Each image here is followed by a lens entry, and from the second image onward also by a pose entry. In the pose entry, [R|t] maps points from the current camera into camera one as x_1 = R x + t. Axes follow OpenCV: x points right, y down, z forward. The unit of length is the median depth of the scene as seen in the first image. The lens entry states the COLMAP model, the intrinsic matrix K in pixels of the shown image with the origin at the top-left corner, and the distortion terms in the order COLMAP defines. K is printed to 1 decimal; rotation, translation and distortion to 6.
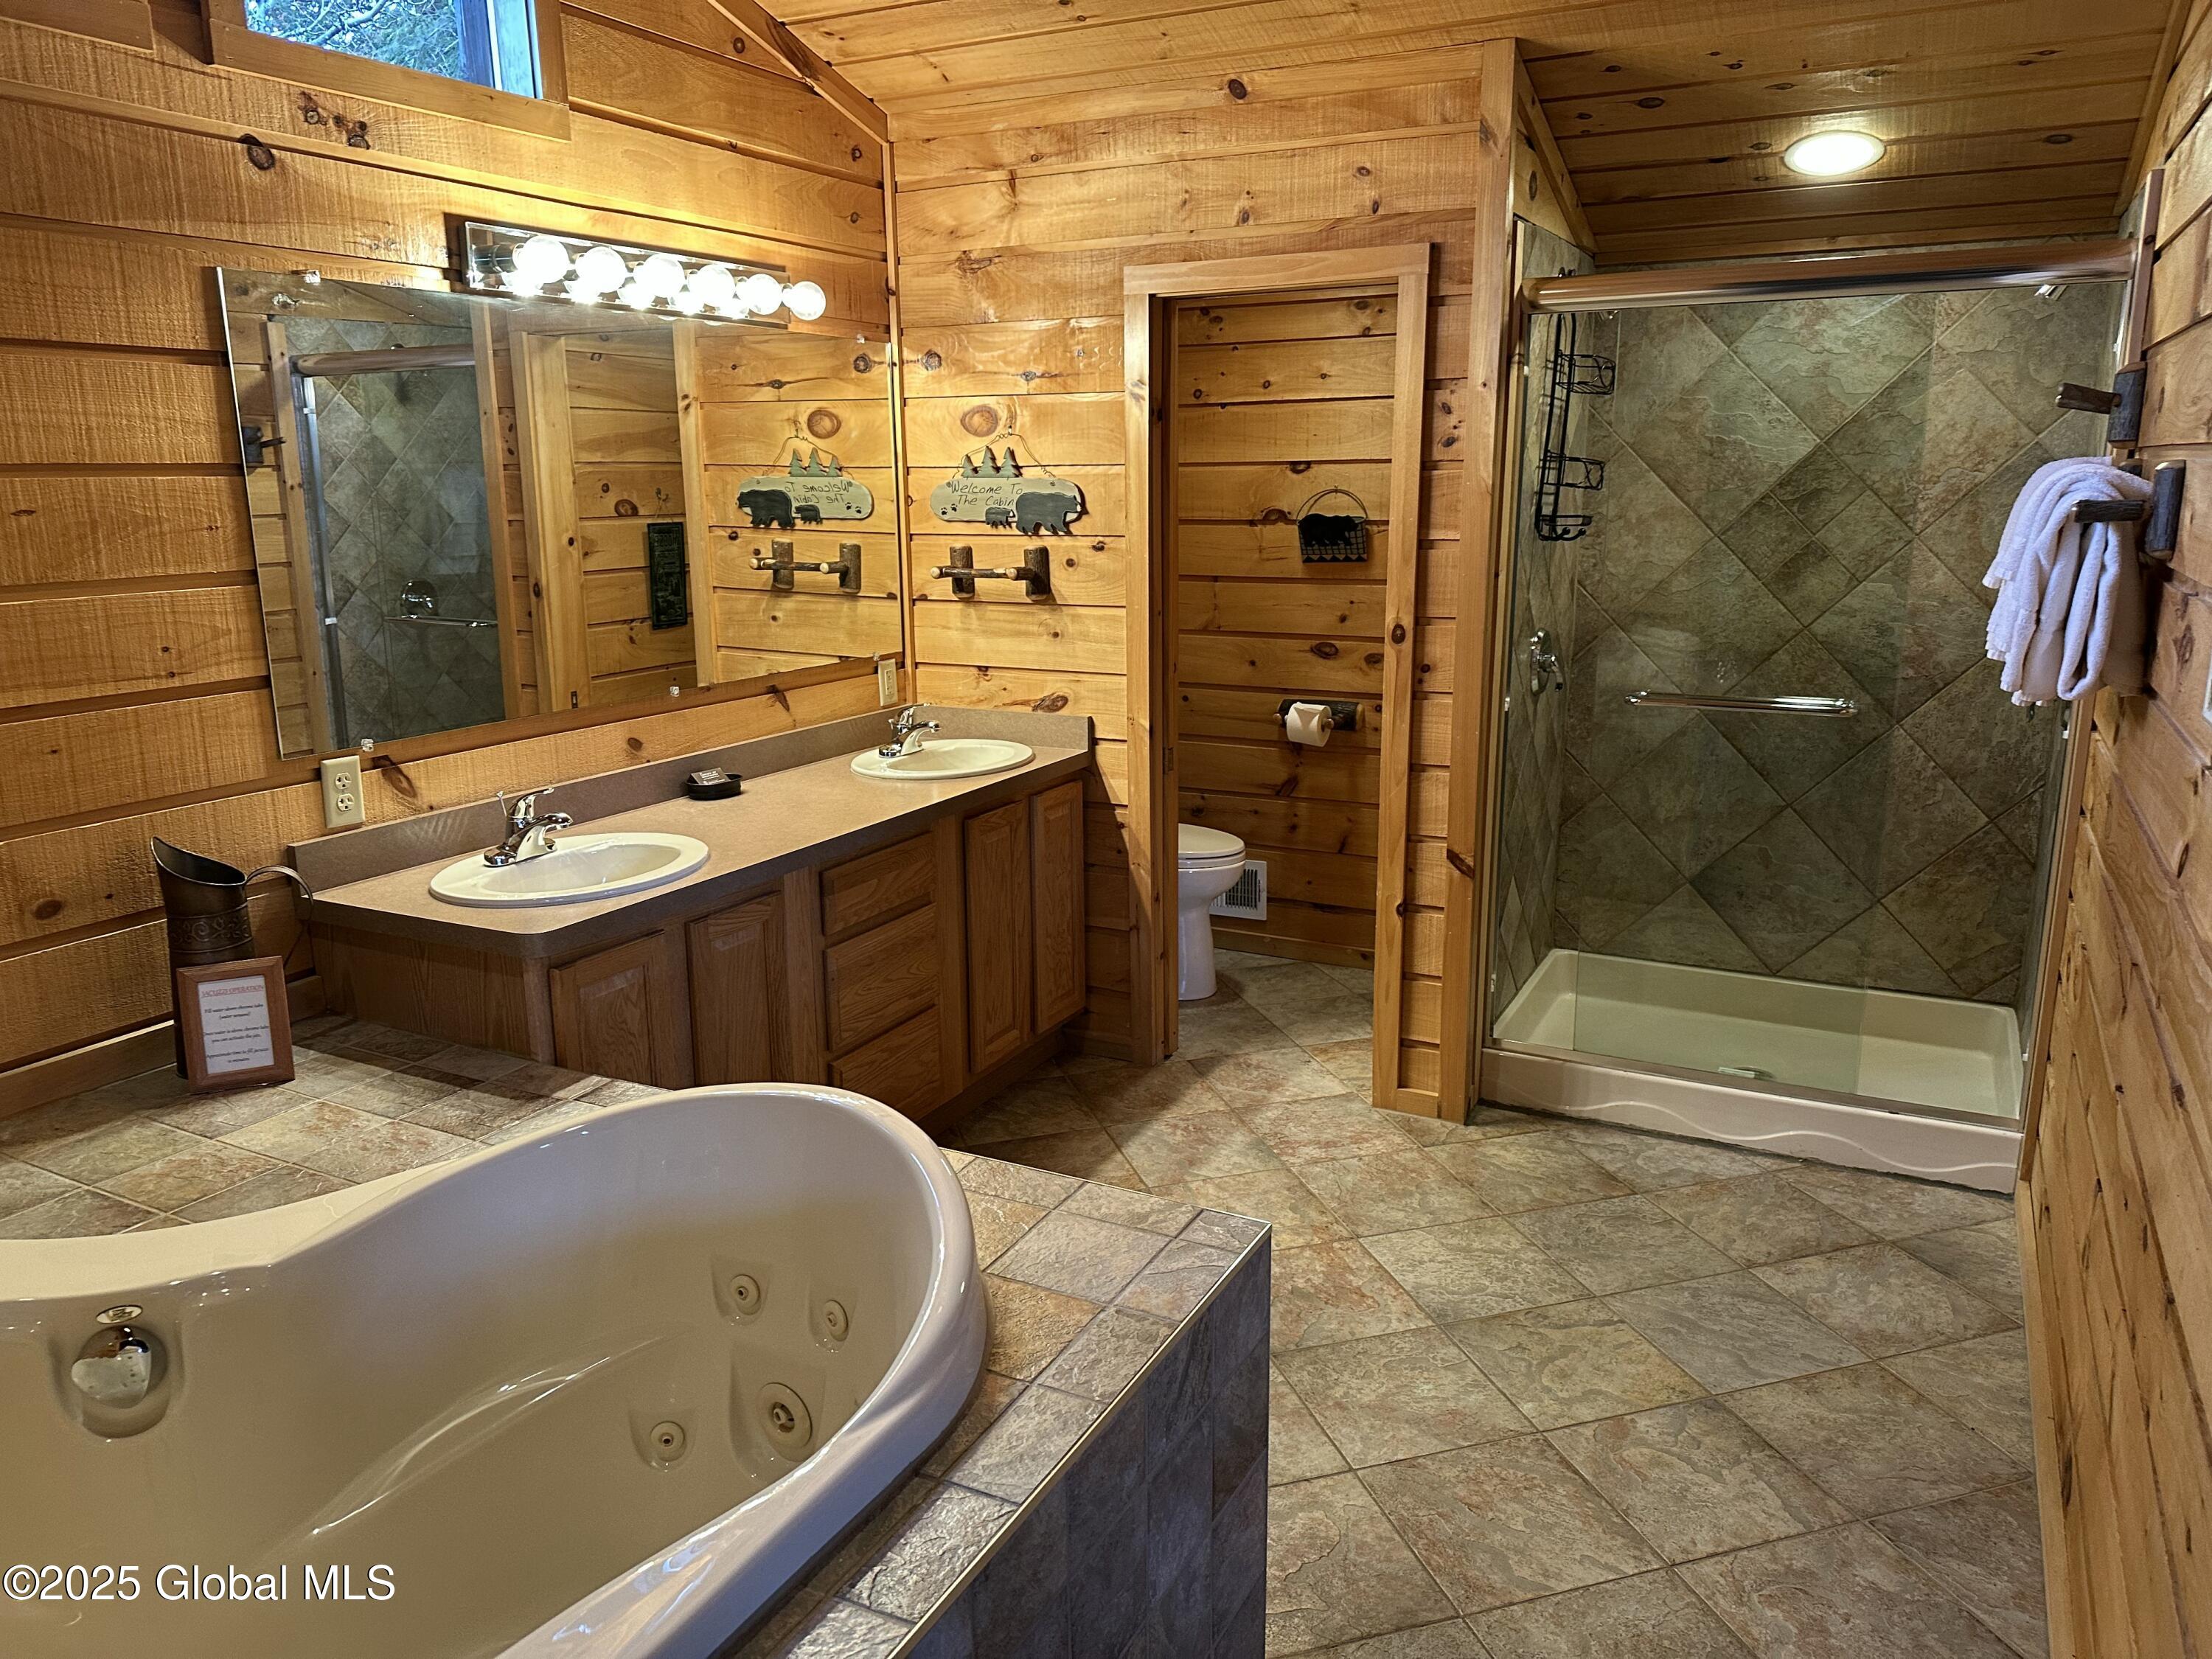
lens RADIAL K [[1577.9, 0, 1099.2], [0, 1577.9, 843.5], [0, 0, 1]] dist [0.217282, -0.436675]
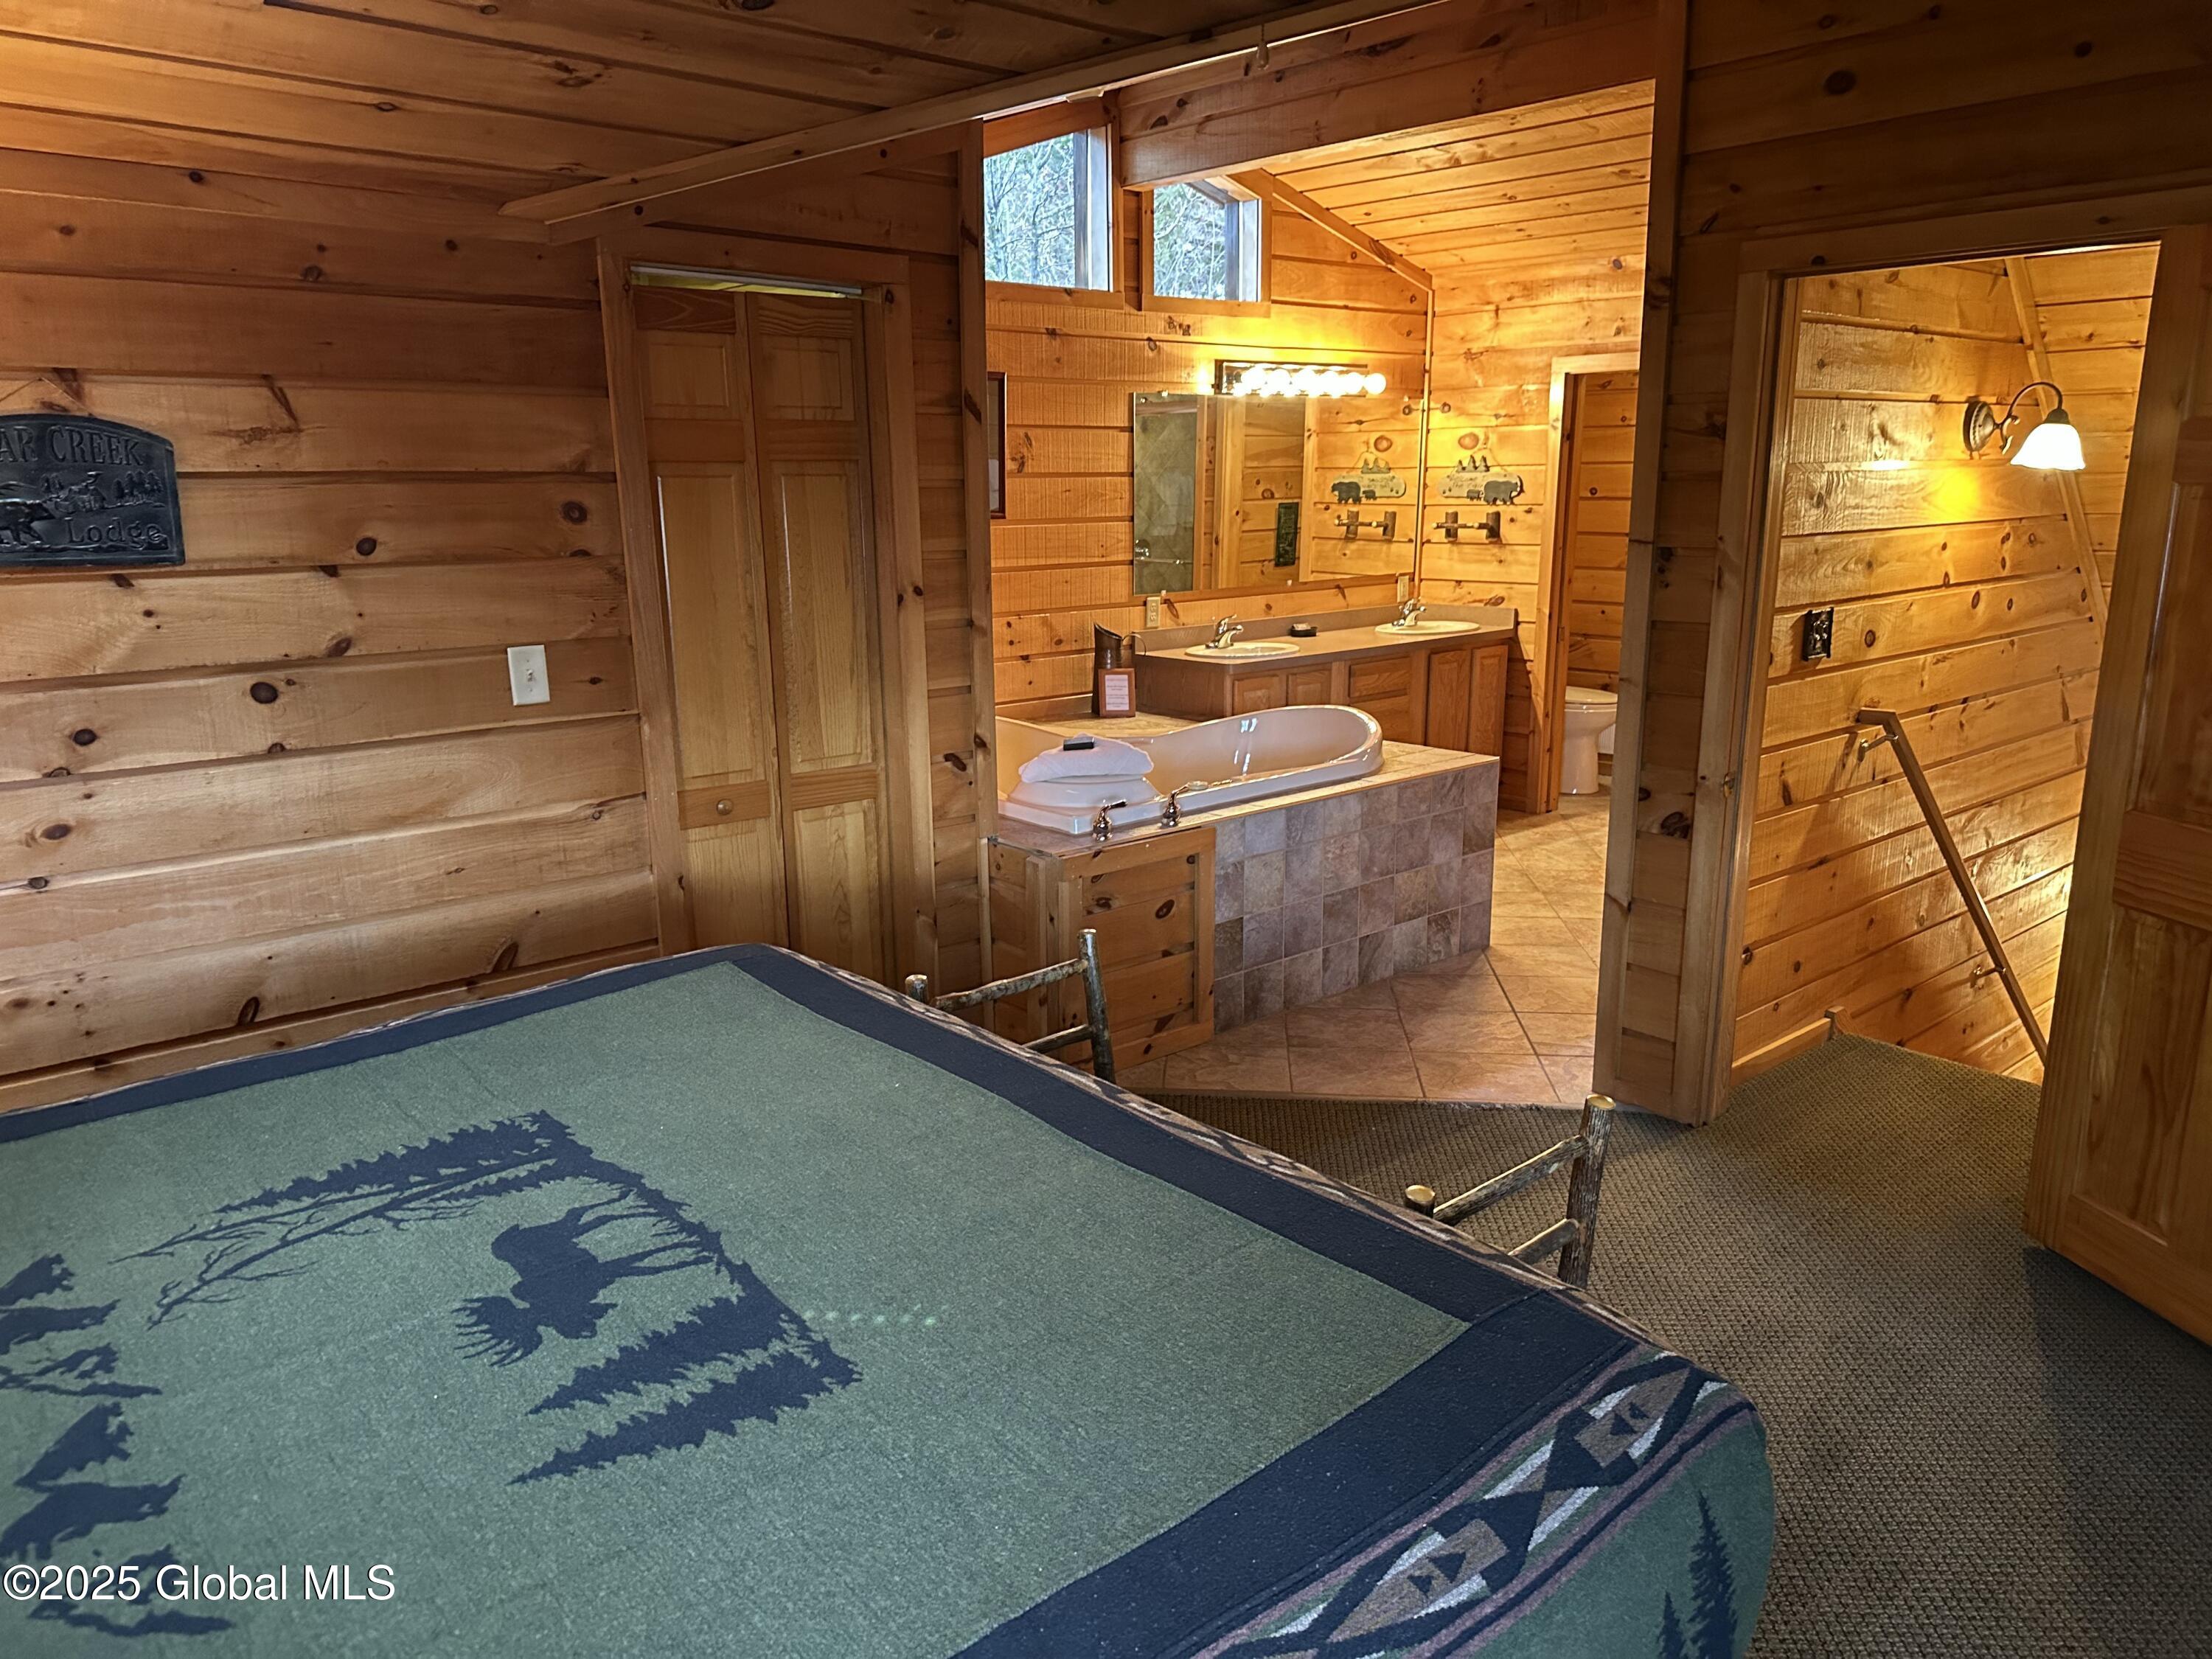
lens RADIAL K [[1577.9, 0, 1099.2], [0, 1577.9, 843.5], [0, 0, 1]] dist [0.217282, -0.436675]
pose [[0.934045, 0.083758, -0.347195, 0.205035], [-0.082269, 0.996428, 0.019055, 0.187213], [0.347551, 0.010765, 0.937599, -0.839642]]
